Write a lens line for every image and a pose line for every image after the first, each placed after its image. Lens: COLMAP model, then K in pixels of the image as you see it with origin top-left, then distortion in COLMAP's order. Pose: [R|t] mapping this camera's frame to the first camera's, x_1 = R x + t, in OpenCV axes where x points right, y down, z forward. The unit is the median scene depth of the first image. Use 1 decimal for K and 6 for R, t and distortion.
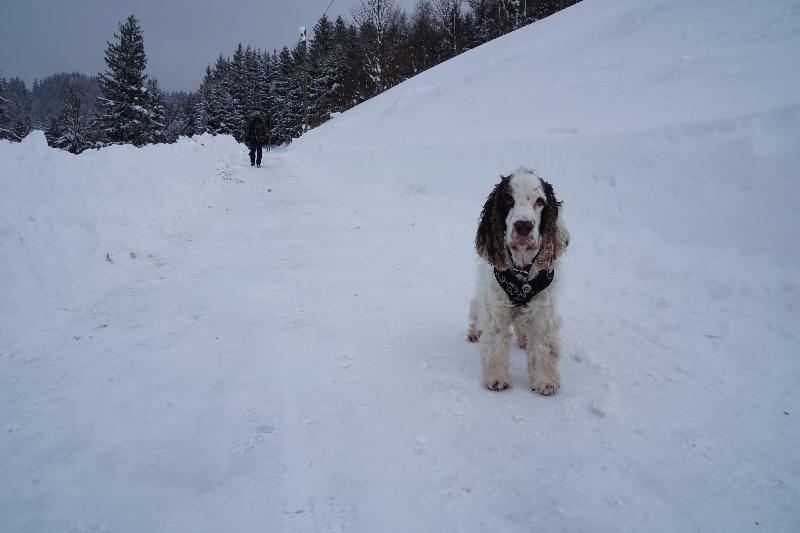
lens RADIAL K [[565.3, 0, 403.5], [0, 565.3, 257.6], [0, 0, 1]] dist [-0.146004, 0.128530]
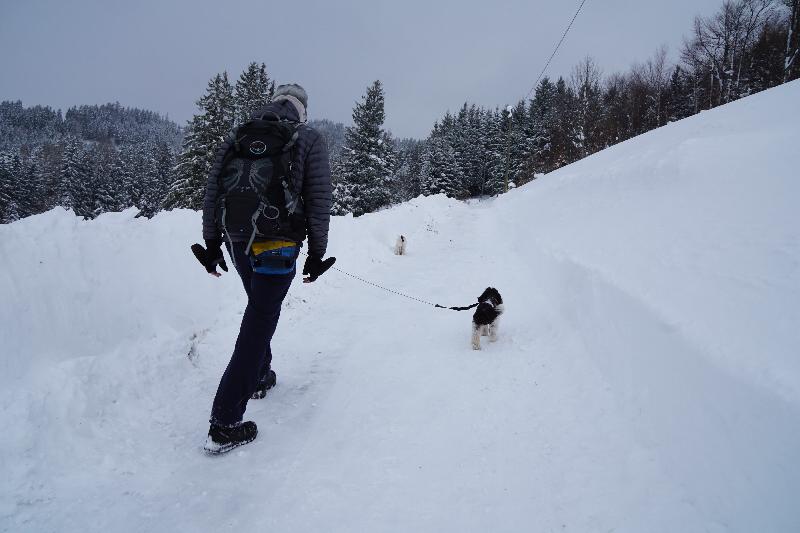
lens RADIAL K [[565.3, 0, 403.5], [0, 565.3, 257.6], [0, 0, 1]] dist [-0.146004, 0.128530]
pose [[0.927343, 0.091157, -0.362940, 0.027572], [-0.122054, 0.990517, -0.063076, 0.006200], [0.353748, 0.102791, 0.929675, -0.068471]]
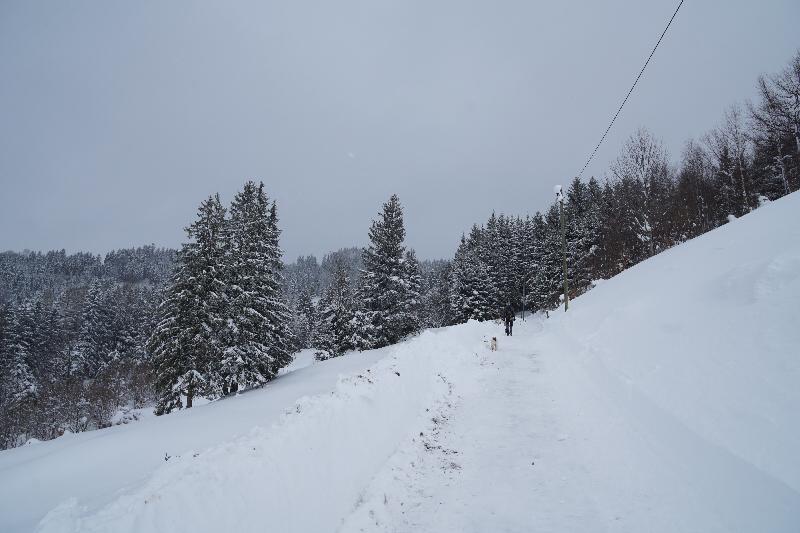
lens RADIAL K [[565.3, 0, 403.5], [0, 565.3, 257.6], [0, 0, 1]] dist [-0.146004, 0.128530]
pose [[0.903677, -0.061474, -0.423779, -0.015939], [-0.060859, 0.961158, -0.269204, -0.024919], [0.423868, 0.269064, 0.864835, 0.070914]]
